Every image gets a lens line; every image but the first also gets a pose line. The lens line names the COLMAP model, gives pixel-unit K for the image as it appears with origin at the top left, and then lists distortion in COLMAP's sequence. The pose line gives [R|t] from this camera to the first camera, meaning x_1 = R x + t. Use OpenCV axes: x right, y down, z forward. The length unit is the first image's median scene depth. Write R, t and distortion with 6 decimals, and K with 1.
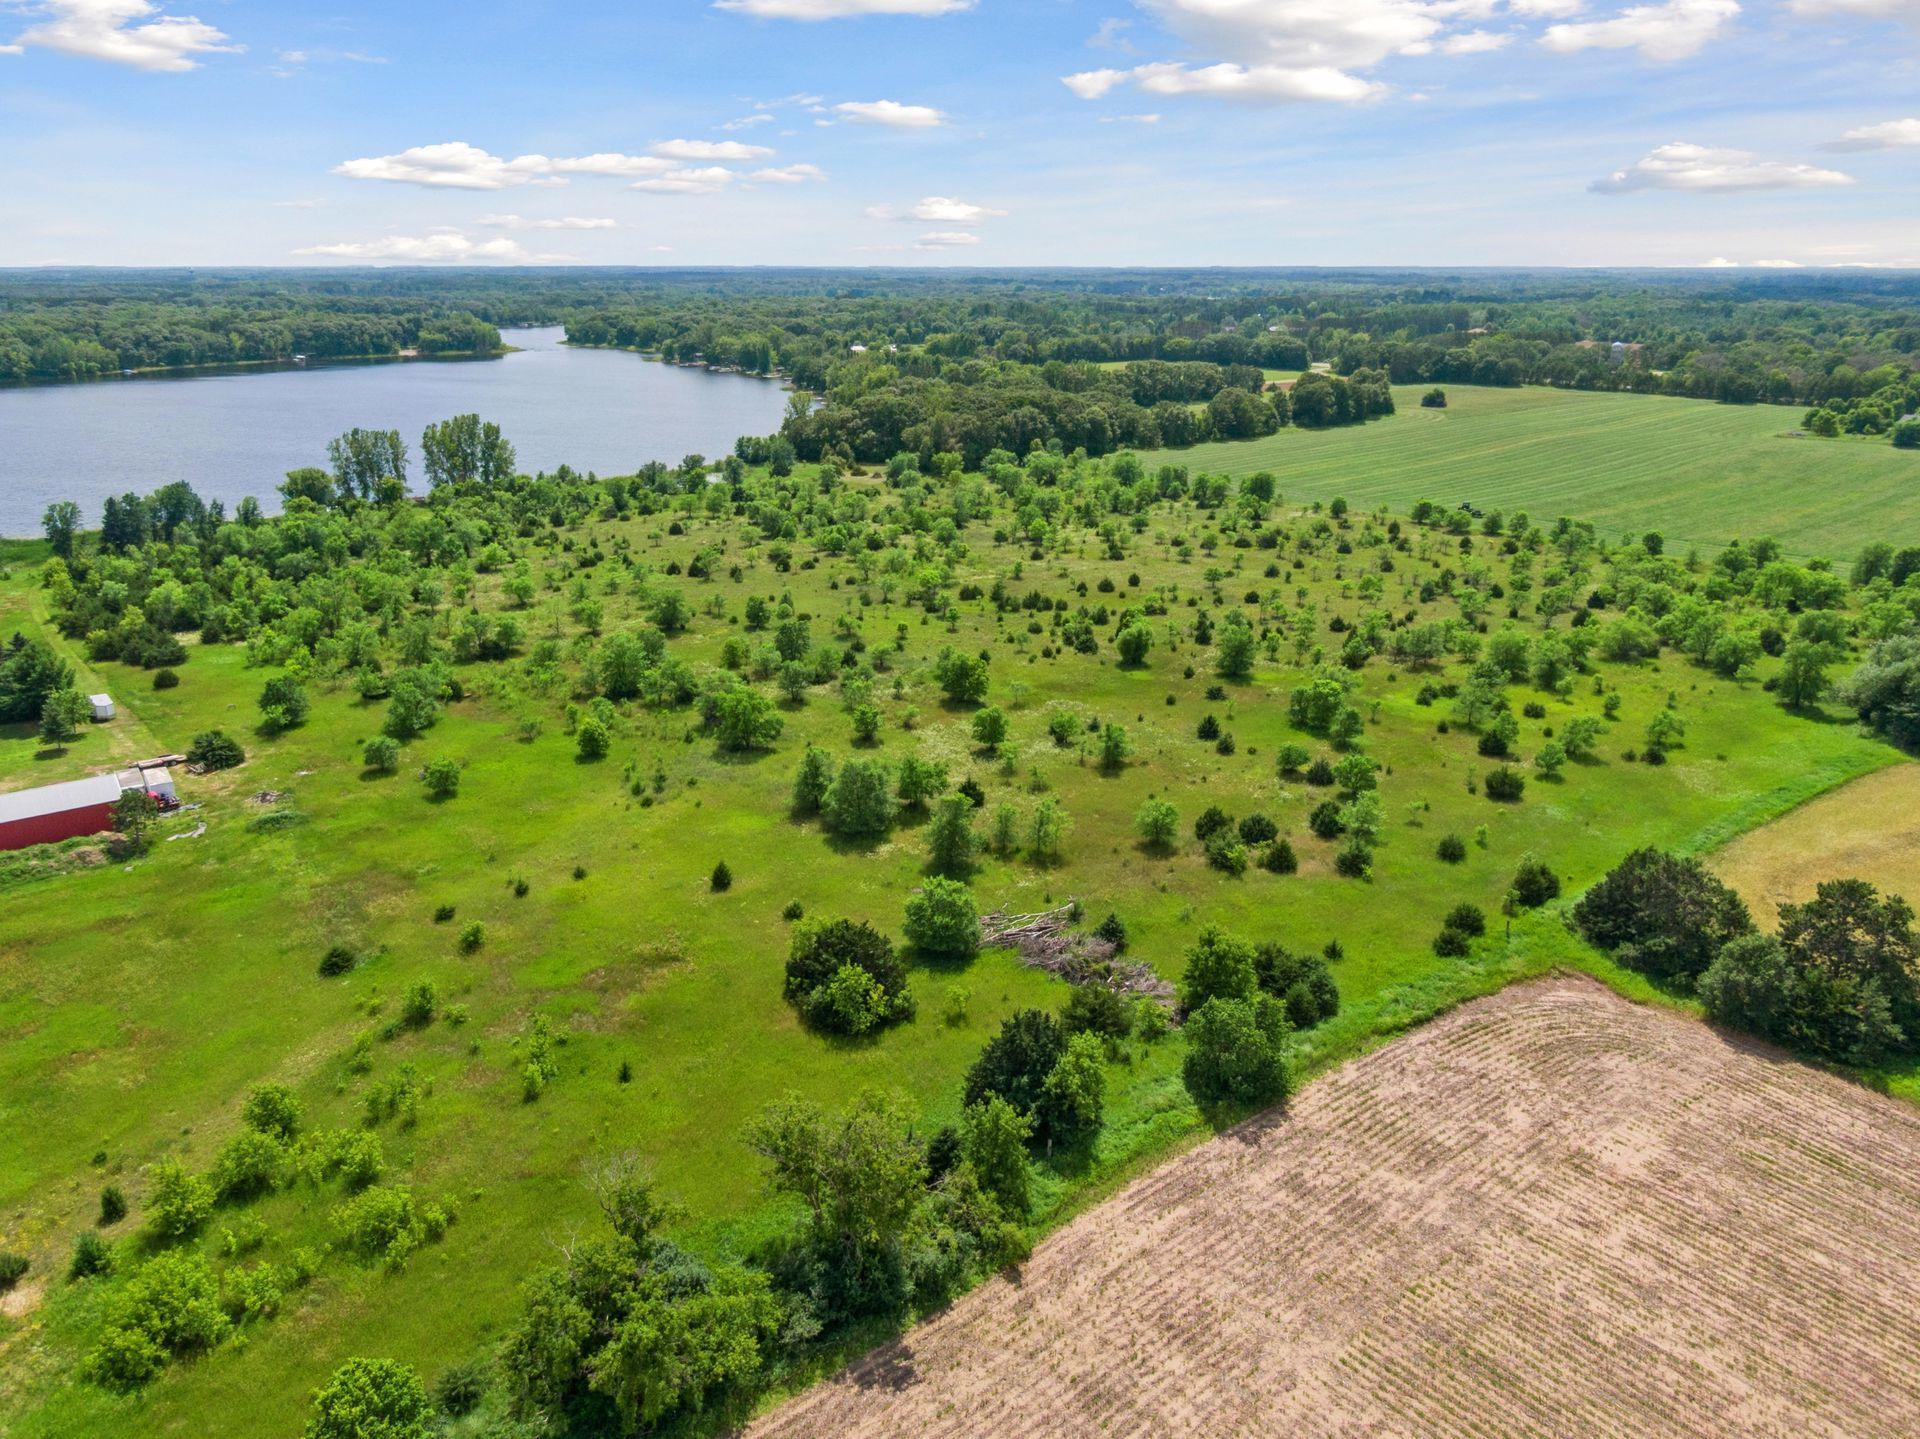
lens RADIAL K [[1386.4, 0, 963.8], [0, 1386.4, 716.6], [0, 0, 1]] dist [0.038596, -0.065654]
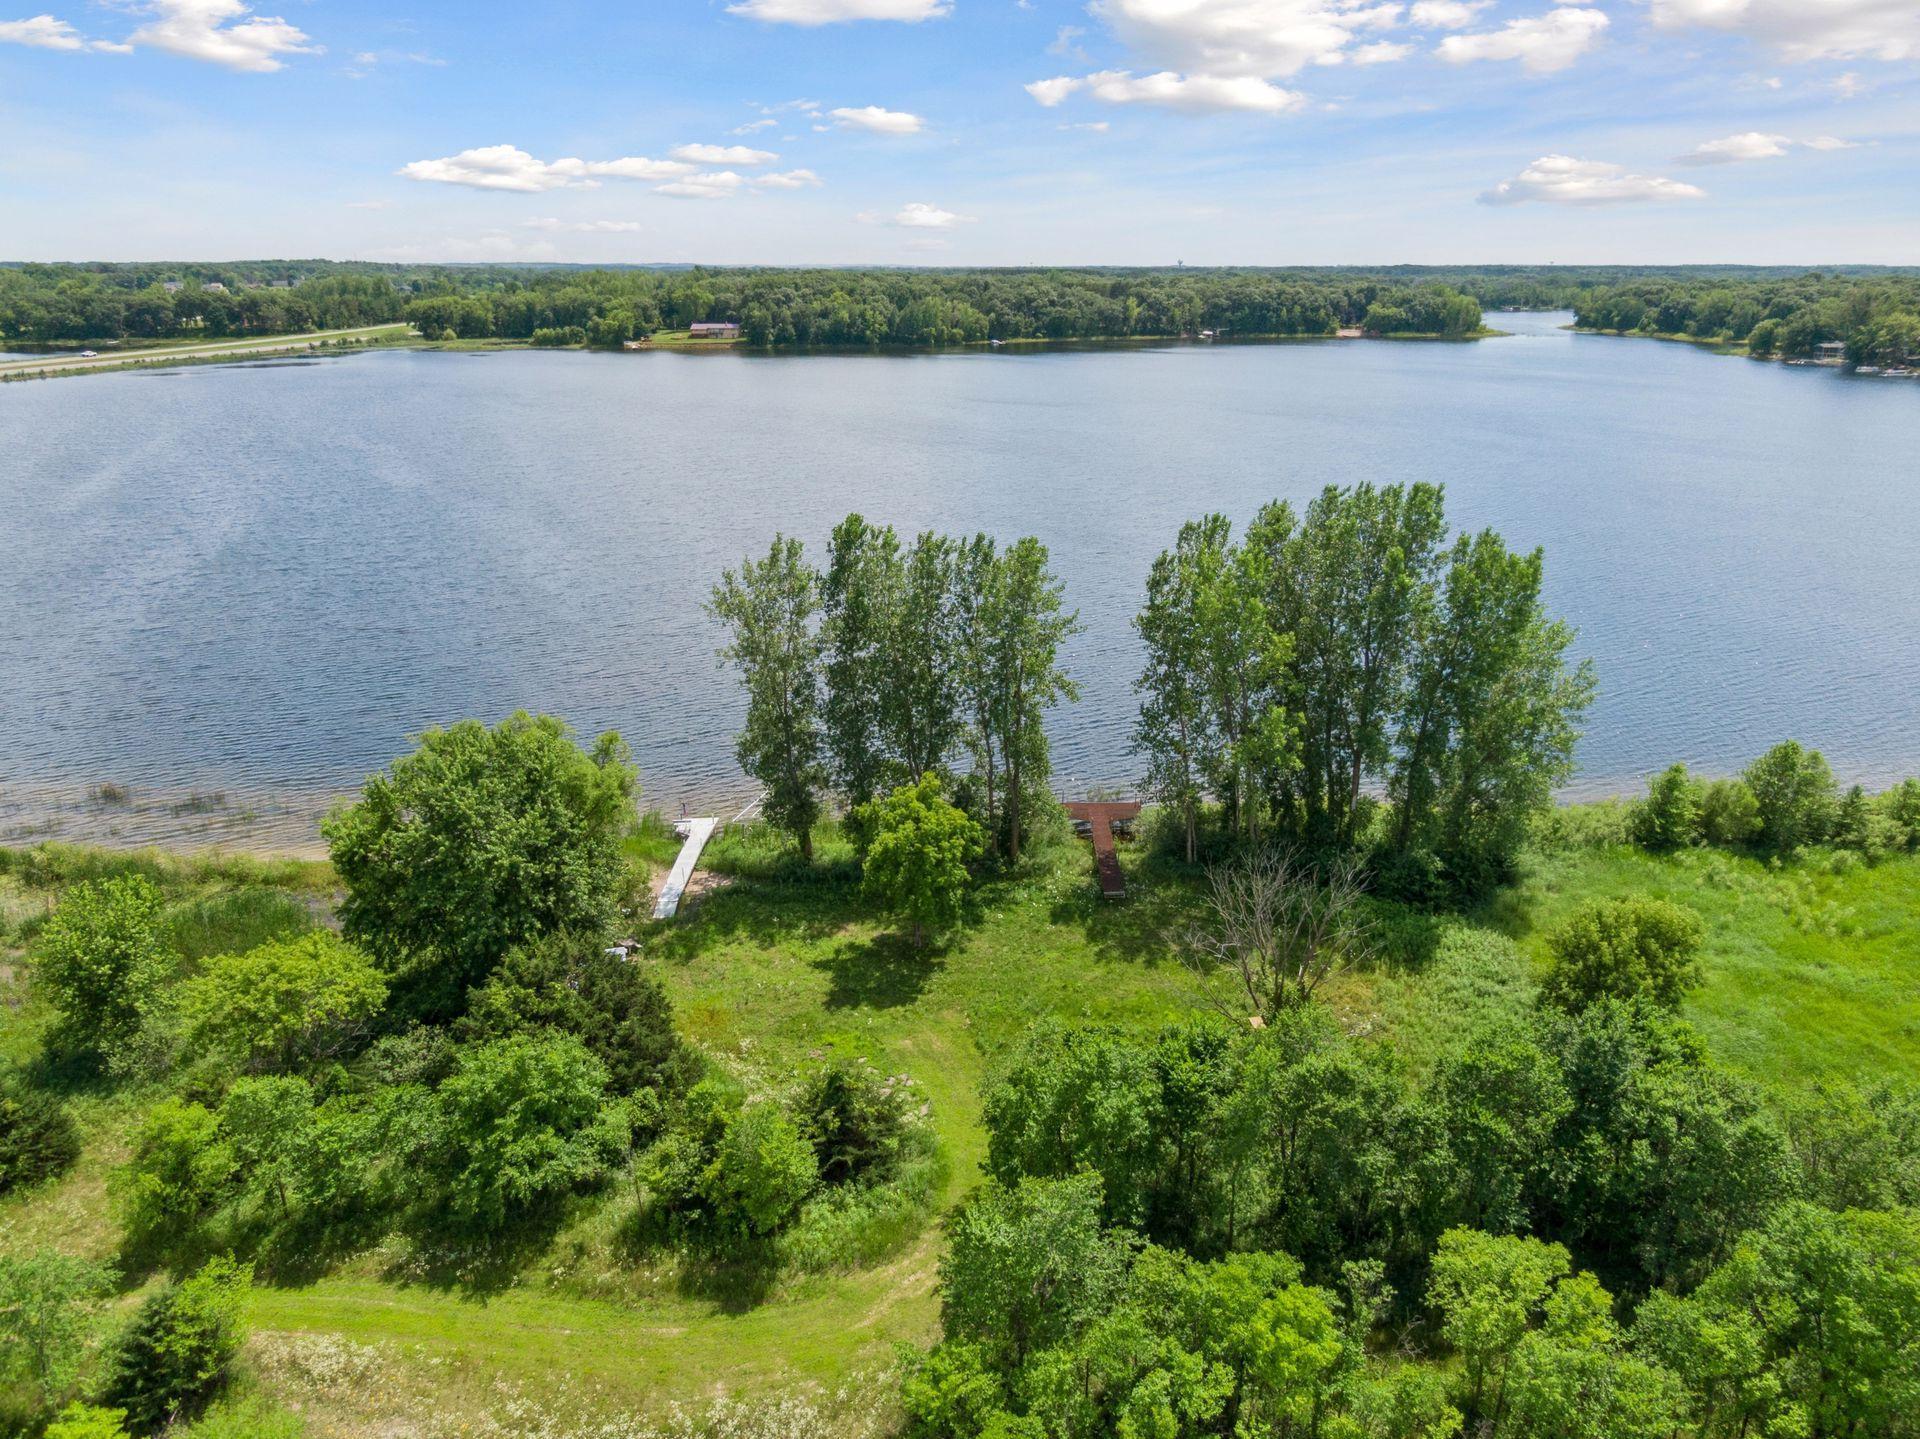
lens RADIAL K [[1381.8, 0, 968.9], [0, 1381.8, 717.3], [0, 0, 1]] dist [0.026926, -0.035537]
pose [[0.800866, 0.186596, -0.569030, -0.483182], [-0.186610, 0.980665, 0.058940, -0.312632], [0.569026, 0.058983, 0.820202, 1.362276]]
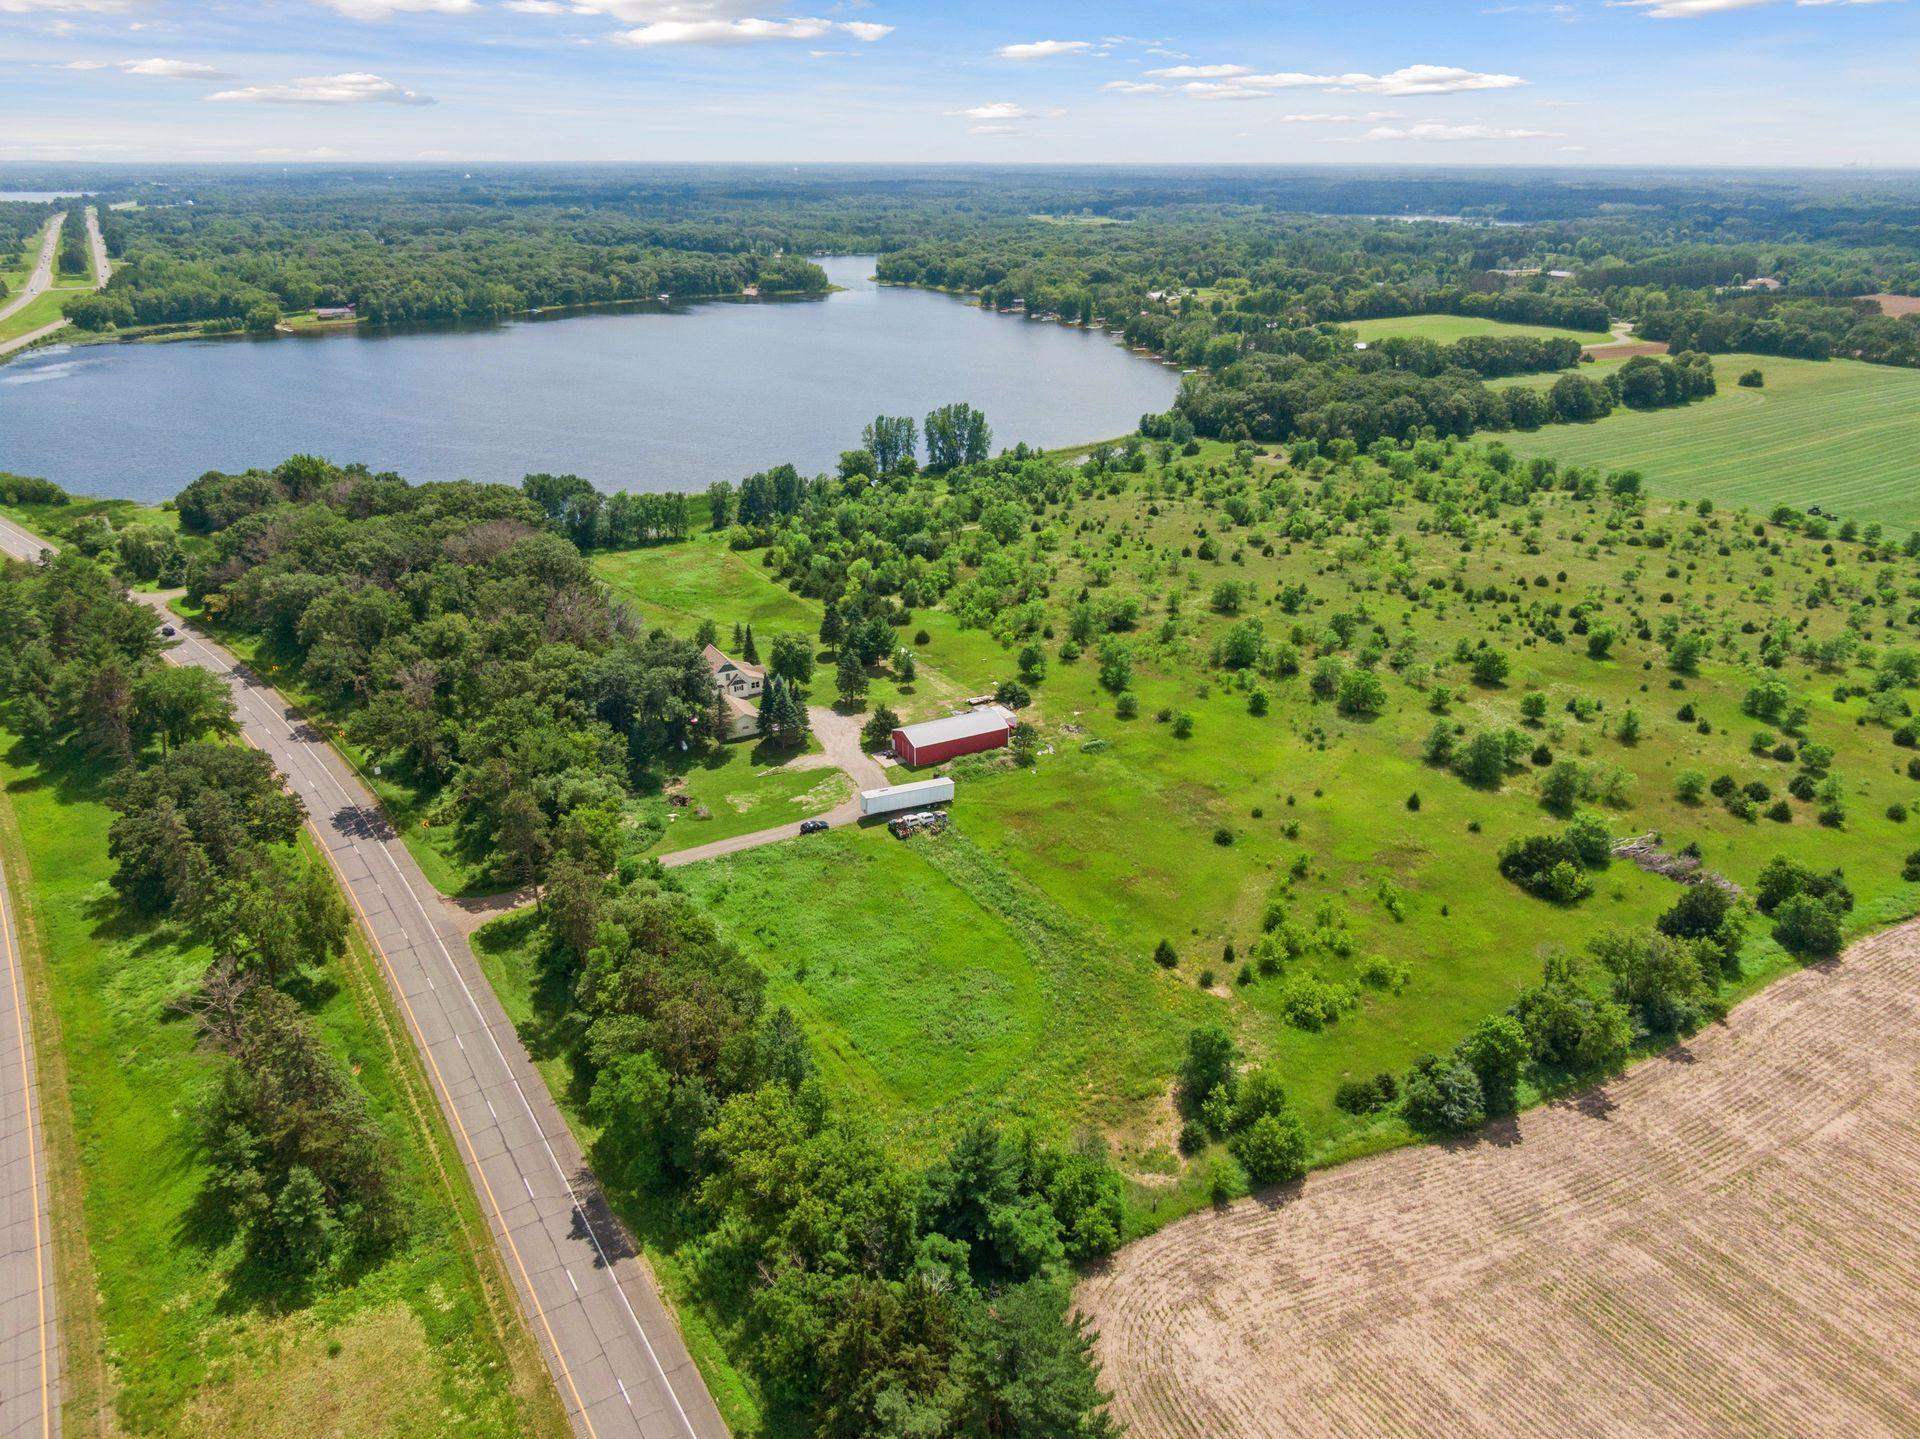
lens RADIAL K [[1355.7, 0, 955.4], [0, 1355.7, 749.1], [0, 0, 1]] dist [0.021398, -0.039642]
pose [[0.989484, 0.059891, -0.131664, -0.307753], [-0.047159, 0.994091, 0.097773, -0.045491], [0.136742, -0.090536, 0.986461, -0.383227]]
